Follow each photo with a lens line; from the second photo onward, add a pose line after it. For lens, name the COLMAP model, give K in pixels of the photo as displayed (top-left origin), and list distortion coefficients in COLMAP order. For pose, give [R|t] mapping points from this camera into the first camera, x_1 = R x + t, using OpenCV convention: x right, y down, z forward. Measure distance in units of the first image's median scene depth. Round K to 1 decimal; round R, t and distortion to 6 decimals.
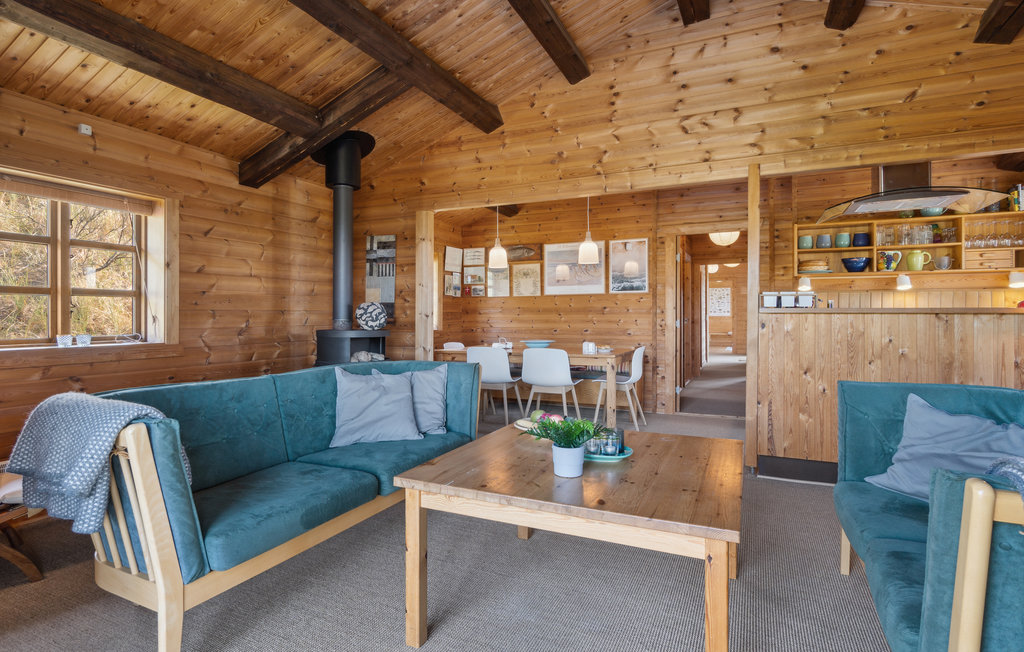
lens RADIAL K [[552.7, 0, 508.1], [0, 552.7, 319.4], [0, 0, 1]] dist [0.000002, -0.000232]
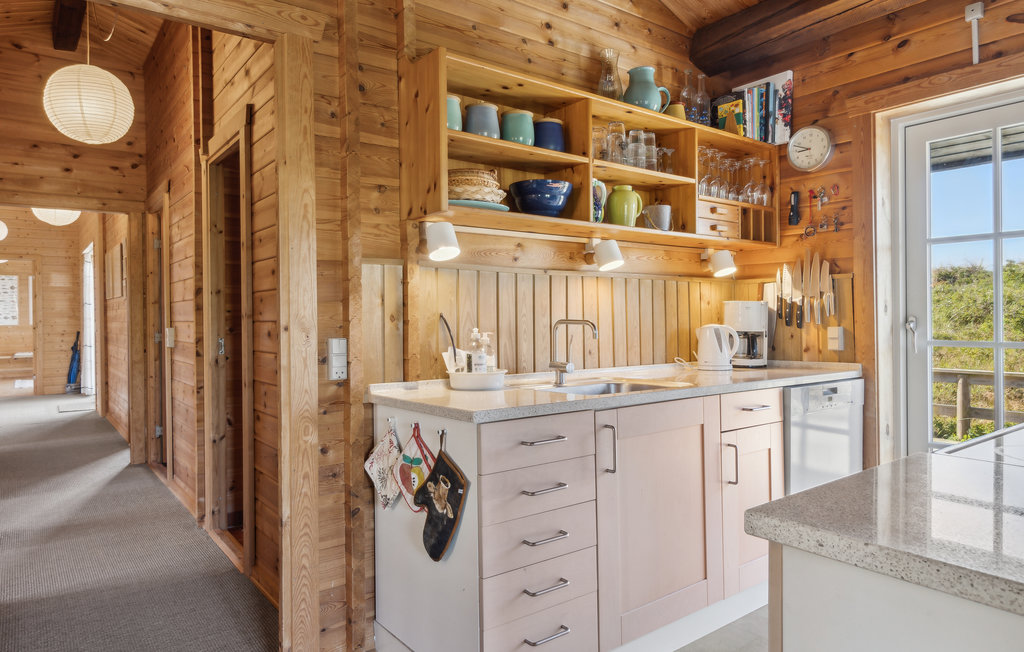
lens RADIAL K [[640.2, 0, 490.8], [0, 640.2, 320.8], [0, 0, 1]] dist [0.002040, 0.000760]
pose [[0.495079, -0.008775, 0.868804, 0.178053], [0.014222, 0.999897, 0.001995, -0.013441], [-0.868731, 0.011369, 0.495153, 0.656744]]
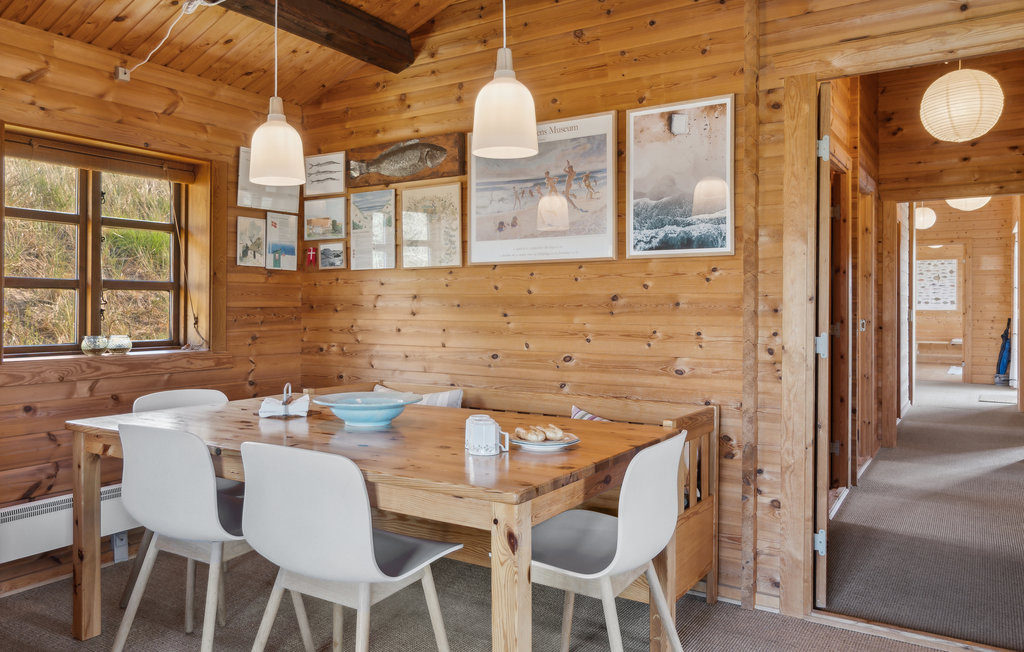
lens RADIAL K [[752.7, 0, 511.6], [0, 752.7, 309.9], [0, 0, 1]] dist [0.002214, 0.001033]
pose [[0.989918, 0.004308, -0.141575, 0.175583], [-0.004349, 0.999991, 0.000017, -0.012319], [0.141574, 0.000599, 0.989928, 0.493926]]
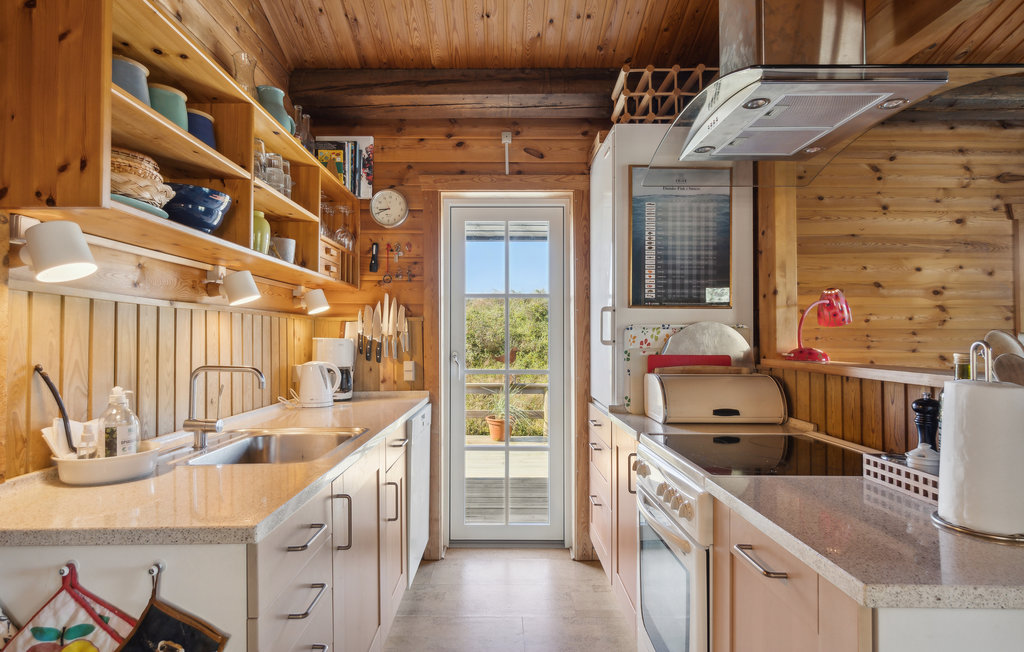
lens RADIAL K [[549.7, 0, 491.2], [0, 549.7, 326.6], [0, 0, 1]] dist [-0.002798, -0.001109]
pose [[-0.402667, 0.012955, 0.915255, 0.237048], [0.004004, 0.999915, -0.012392, -0.027715], [-0.915338, -0.001325, -0.402684, 0.790372]]
